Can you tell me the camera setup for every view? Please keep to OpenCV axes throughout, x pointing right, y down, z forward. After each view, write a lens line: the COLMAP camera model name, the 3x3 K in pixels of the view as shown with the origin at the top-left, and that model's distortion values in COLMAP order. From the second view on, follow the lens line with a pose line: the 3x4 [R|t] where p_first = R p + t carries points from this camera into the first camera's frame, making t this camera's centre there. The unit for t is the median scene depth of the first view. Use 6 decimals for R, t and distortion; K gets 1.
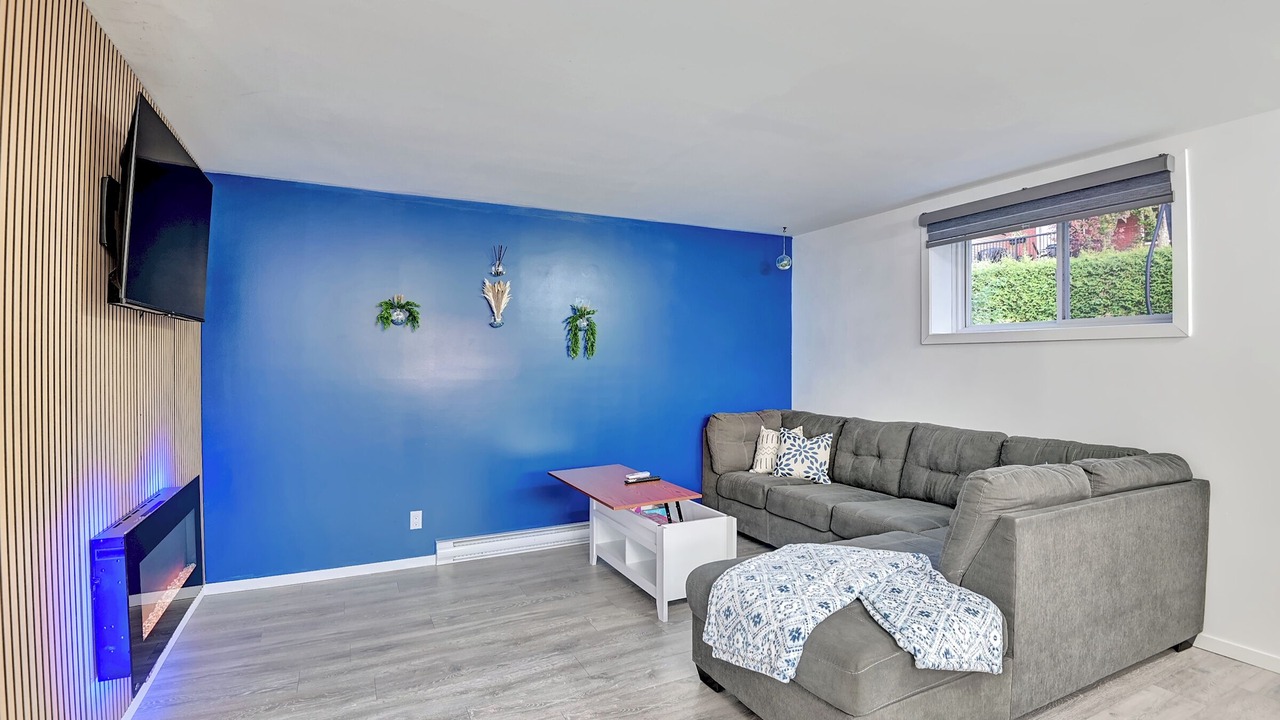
lens RADIAL K [[580.1, 0, 672.6], [0, 580.1, 353.6], [0, 0, 1]] dist [-0.002480, -0.023607]
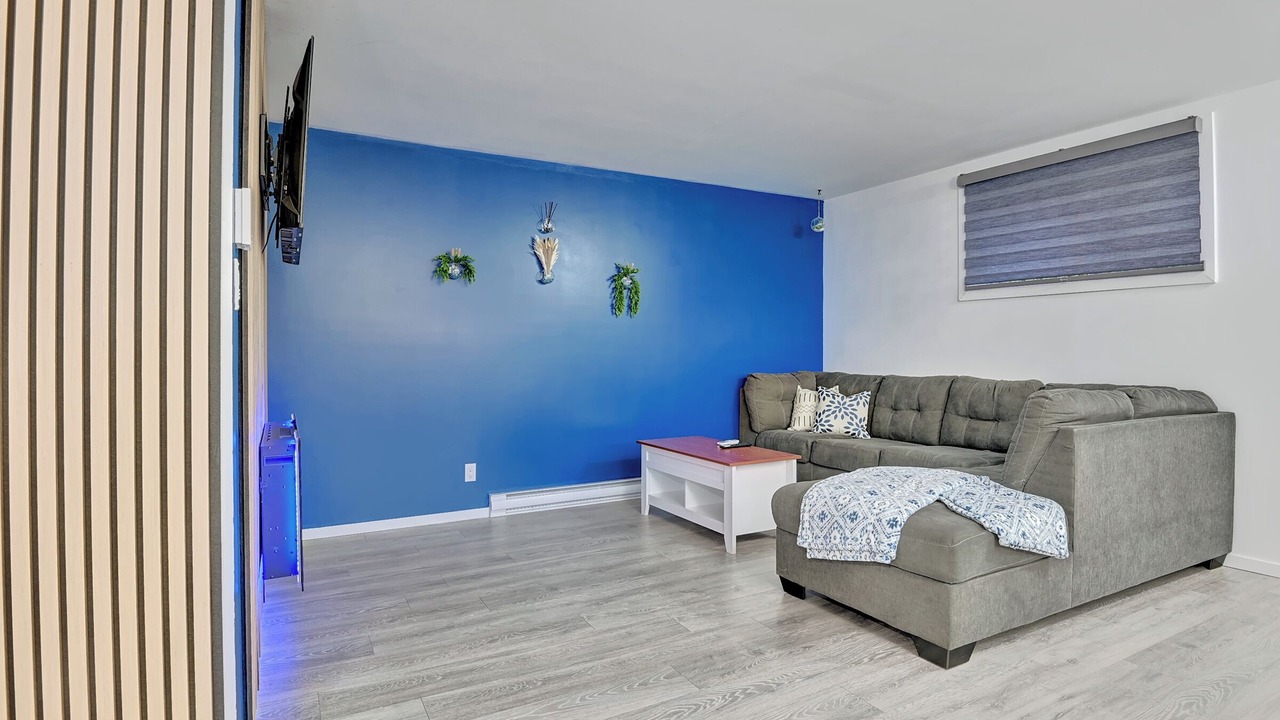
lens RADIAL K [[663.4, 0, 640.0], [0, 663.4, 360.0], [0, 0, 1]] dist [0.001771, -0.023643]
pose [[0.999270, -0.001345, 0.038166, -0.246919], [0.001289, 0.999998, 0.001509, 0.115405], [-0.038168, -0.001459, 0.999270, -0.216336]]
